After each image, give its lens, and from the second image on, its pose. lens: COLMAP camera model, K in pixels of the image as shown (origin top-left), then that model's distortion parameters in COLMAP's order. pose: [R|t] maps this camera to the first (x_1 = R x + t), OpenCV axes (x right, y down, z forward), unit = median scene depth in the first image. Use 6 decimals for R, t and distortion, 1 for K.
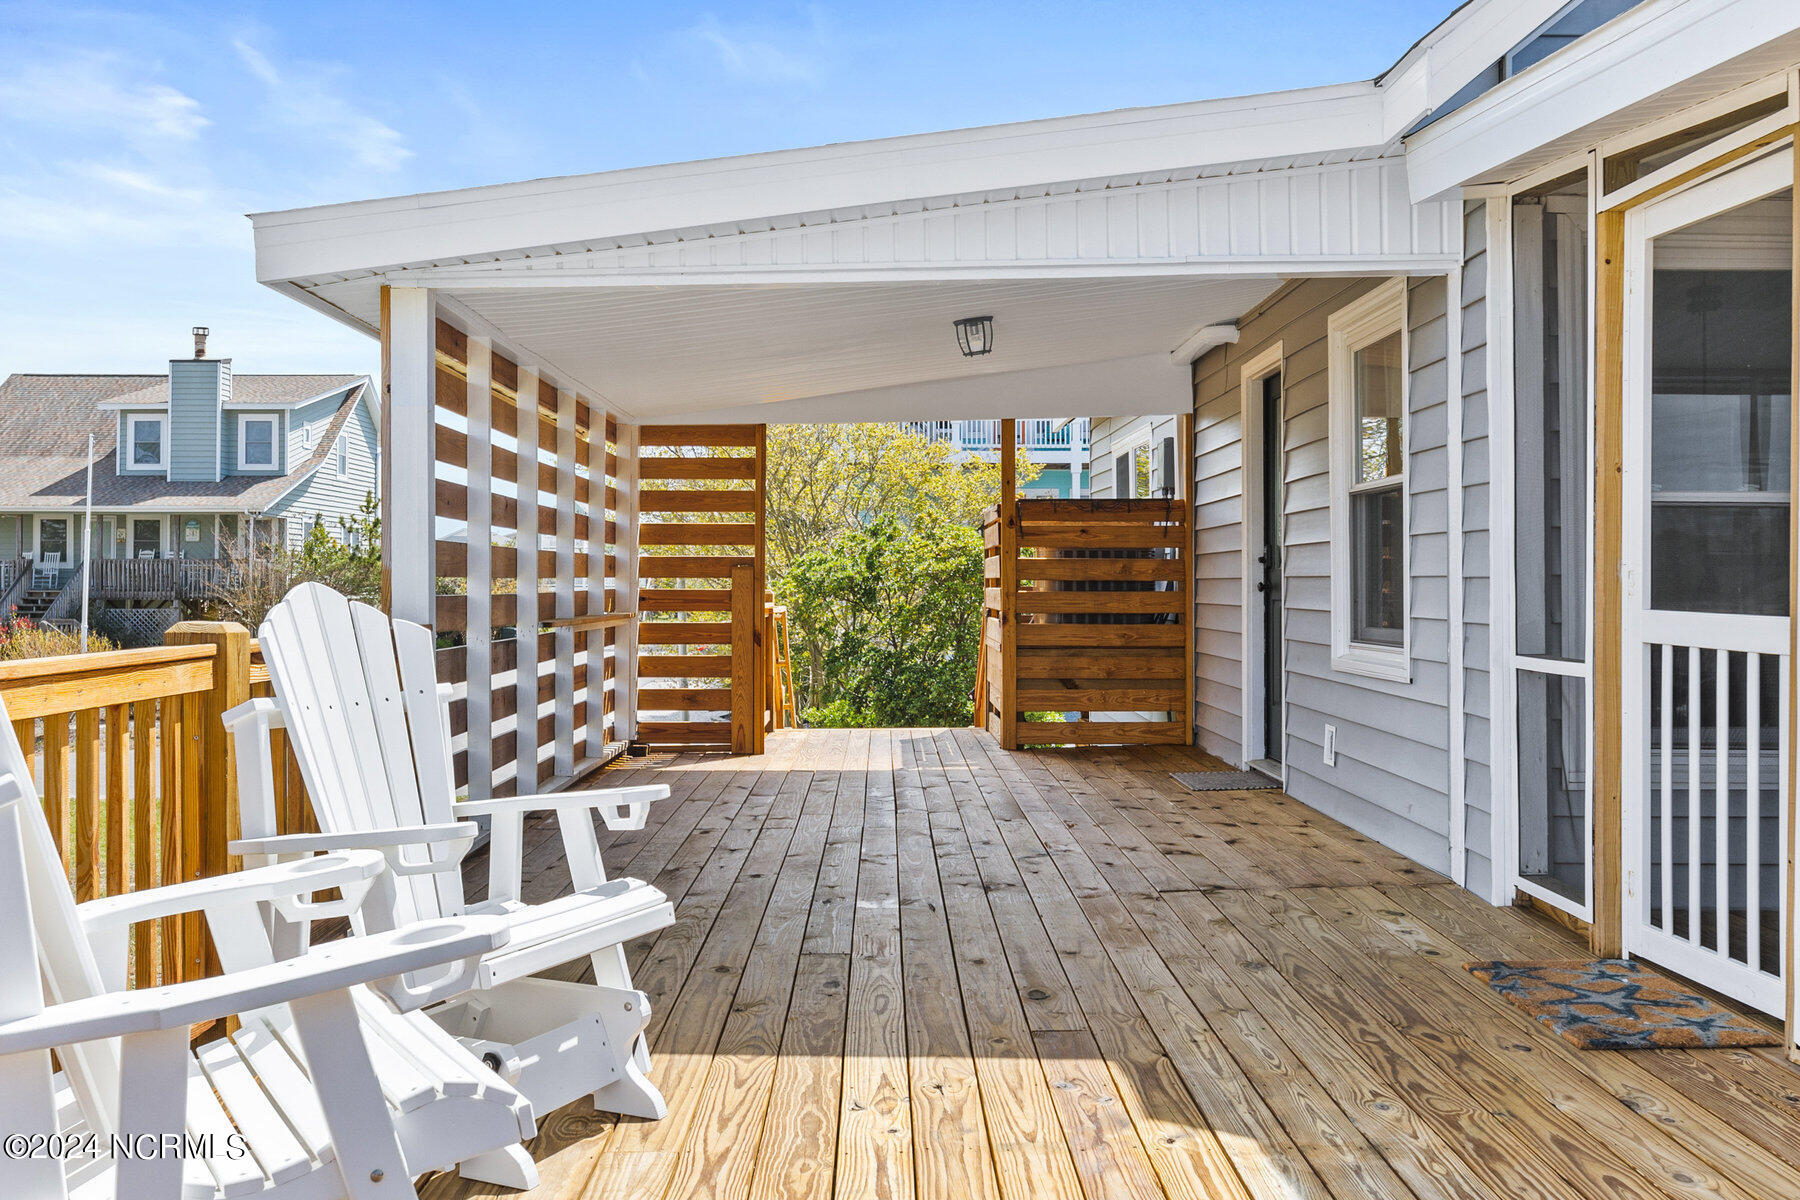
lens RADIAL K [[1682.3, 0, 900.9], [0, 1682.3, 565.1], [0, 0, 1]] dist [0.005270, 0.004933]
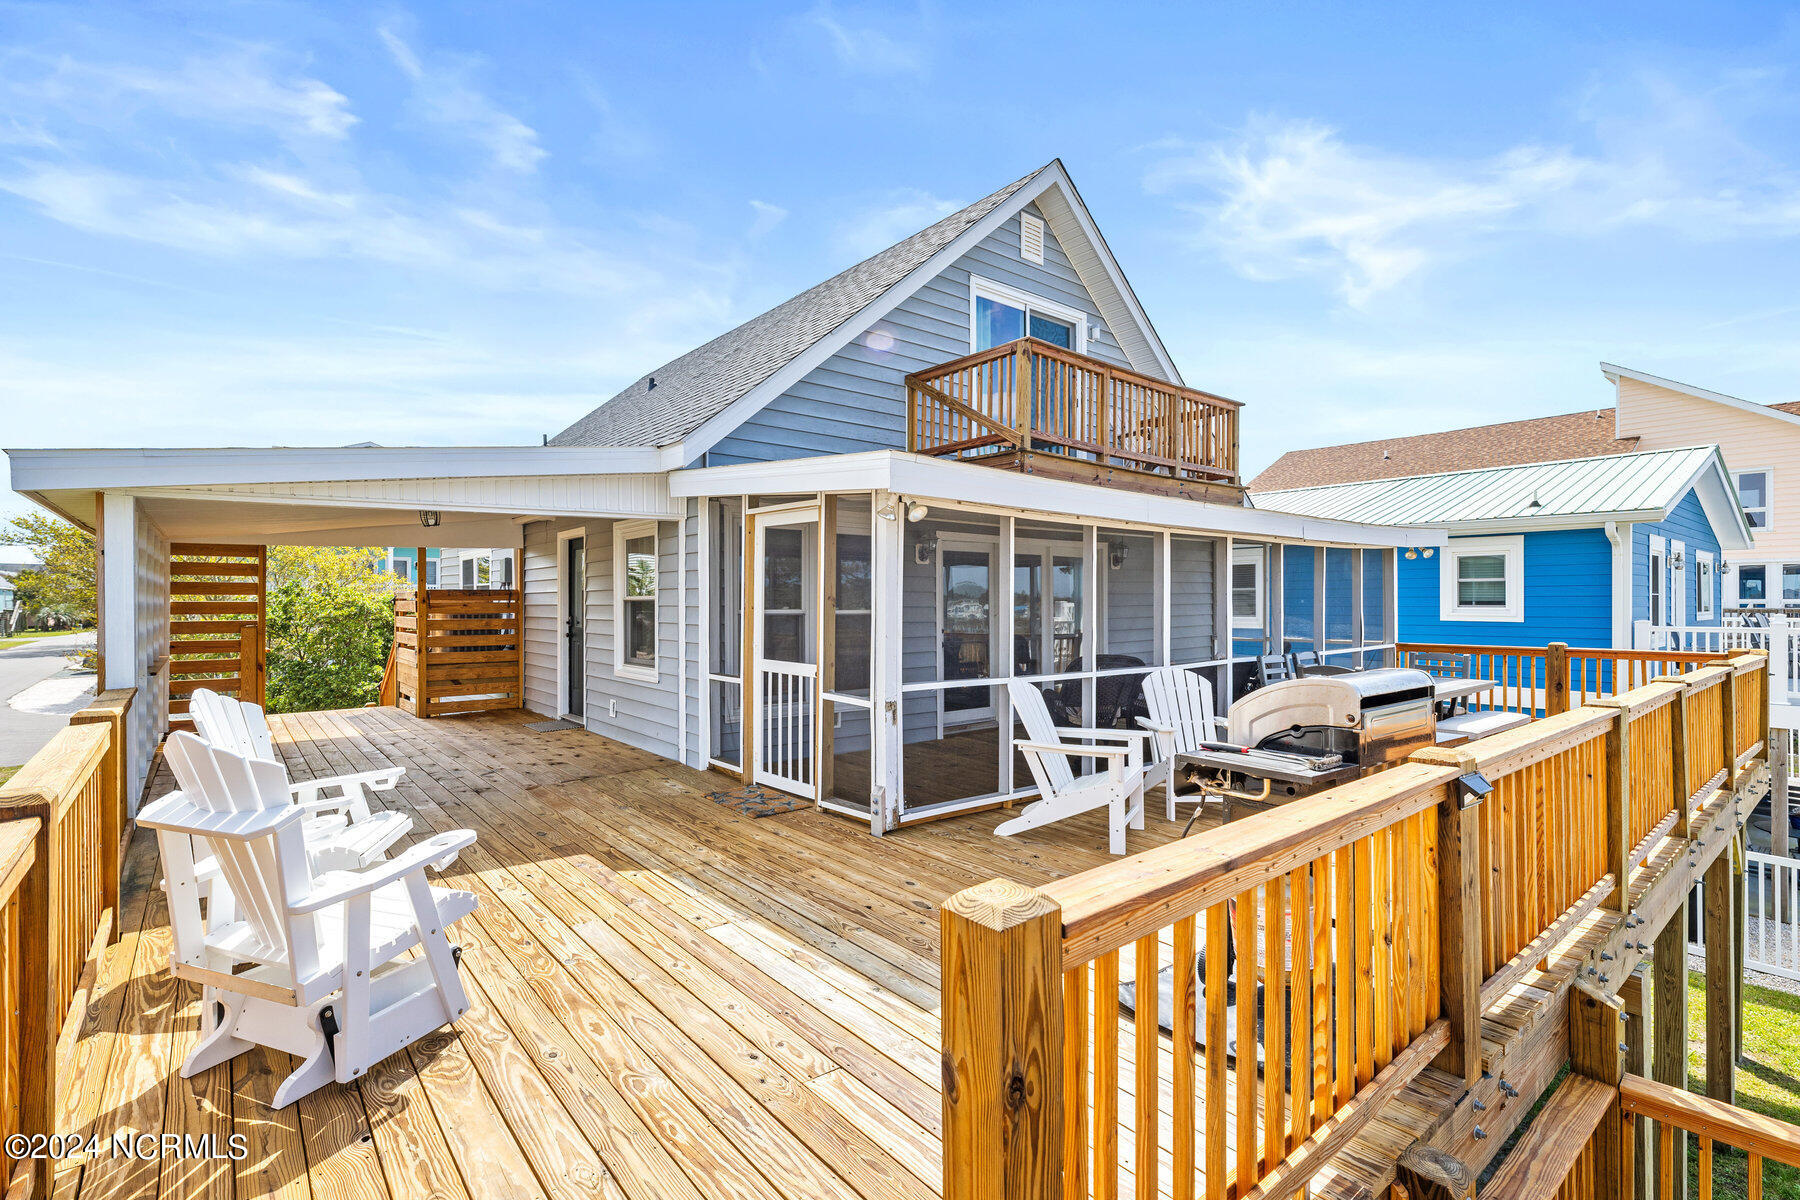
lens RADIAL K [[836.5, 0, 900.0], [0, 836.5, 600.0], [0, 0, 1]] dist [0.001613, 0.000292]
pose [[0.782294, 0.000649, 0.622909, -0.145660], [-0.005316, 0.999970, 0.005634, -0.047945], [-0.622886, -0.007719, 0.782274, -0.136565]]
